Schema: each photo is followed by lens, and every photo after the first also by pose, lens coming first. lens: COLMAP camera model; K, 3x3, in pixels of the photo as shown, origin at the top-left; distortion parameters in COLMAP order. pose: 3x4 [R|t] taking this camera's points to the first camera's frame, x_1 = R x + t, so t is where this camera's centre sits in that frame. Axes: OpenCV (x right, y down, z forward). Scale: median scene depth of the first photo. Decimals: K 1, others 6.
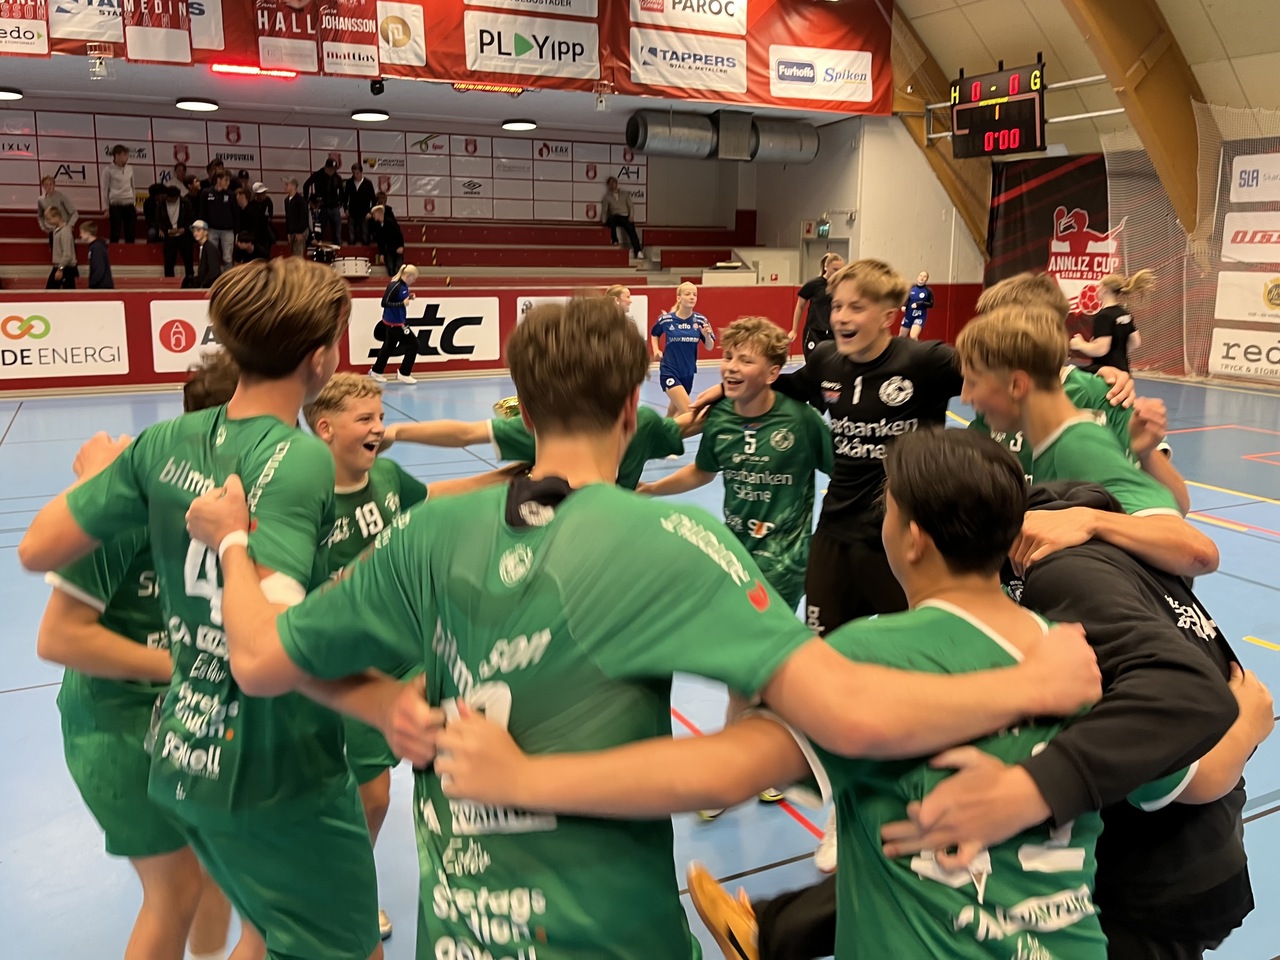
lens RADIAL K [[1071.8, 0, 652.3], [0, 1071.8, 420.6], [0, 0, 1]] dist [0.021551, -0.003979]
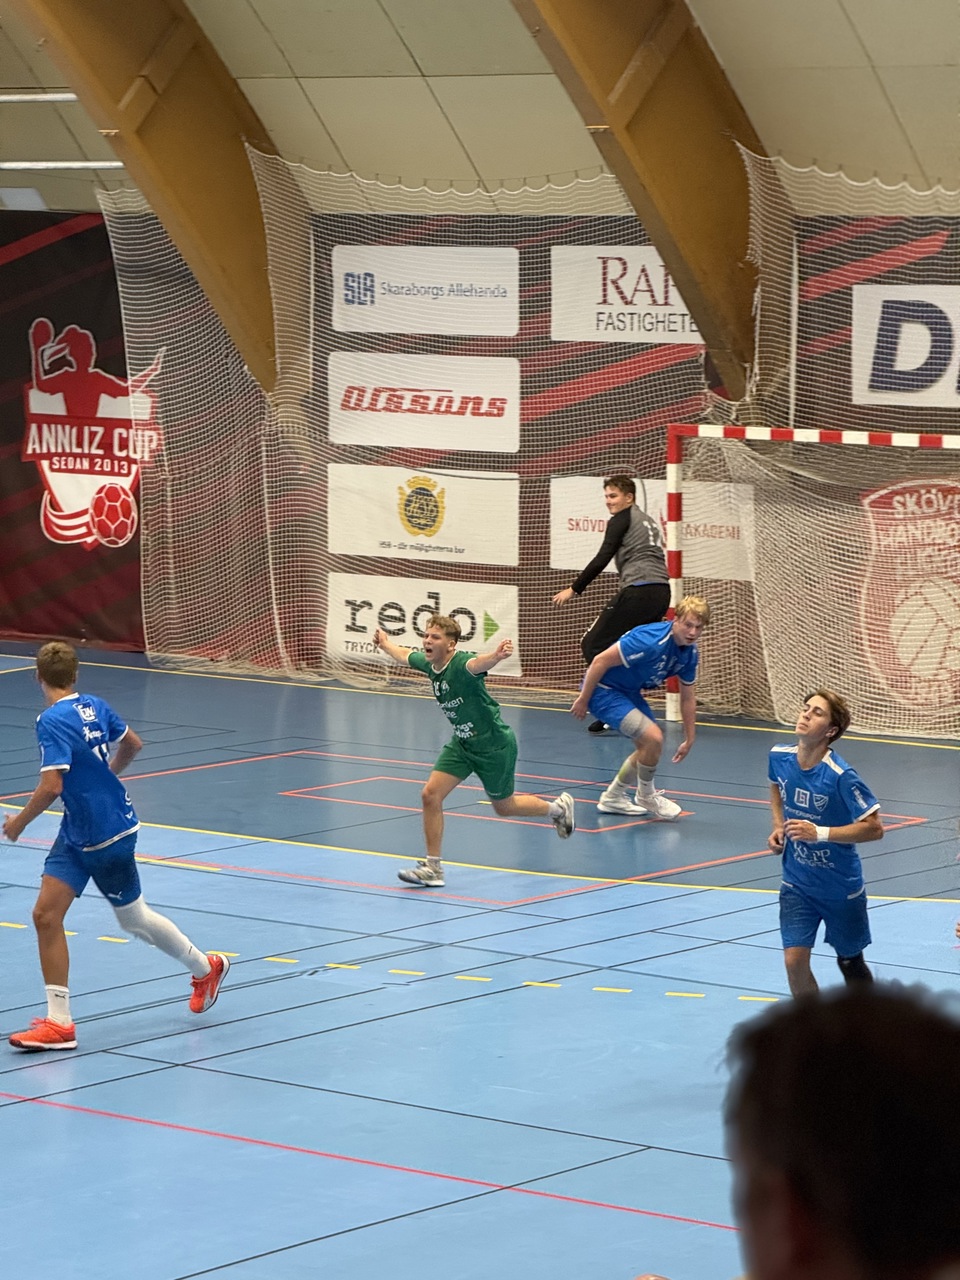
lens RADIAL K [[4537.5, 0, 480.0], [0, 4537.5, 640.0], [0, 0, 1]] dist [0.162979, 2.355846]
pose [[0.915502, -0.049731, 0.399228, -0.278007], [0.072209, 0.996528, -0.041451, 0.041306], [-0.395780, 0.066777, 0.915914, -1.008986]]
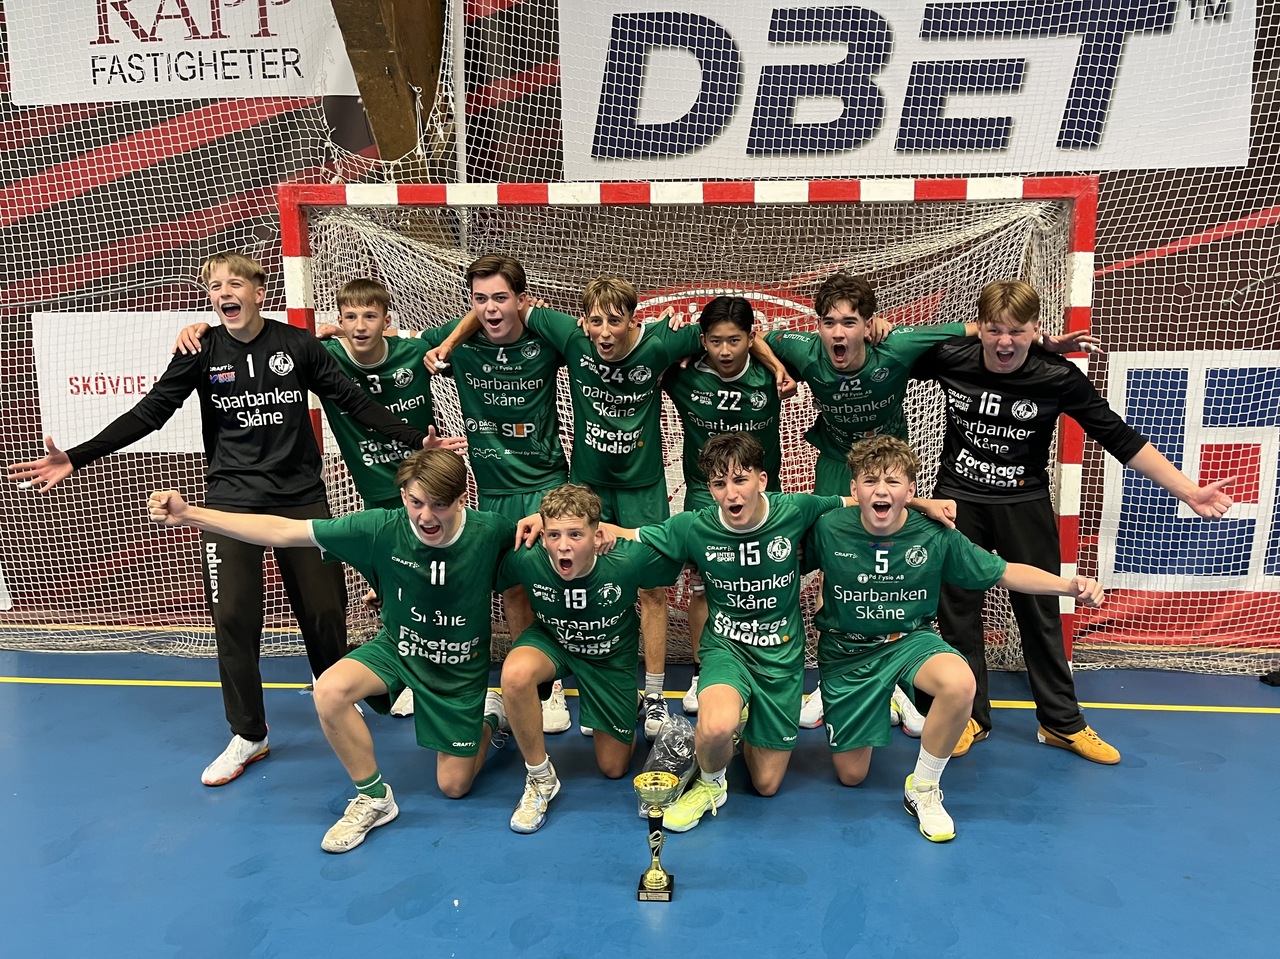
lens RADIAL K [[1081.2, 0, 714.2], [0, 1081.2, 533.7], [0, 0, 1]] dist [0.064034, -0.113637]
pose [[0.511439, -0.155190, 0.845190, 0.399854], [0.142629, 0.985245, 0.094599, -0.053036], [-0.847400, 0.072167, 0.526028, 0.527875]]
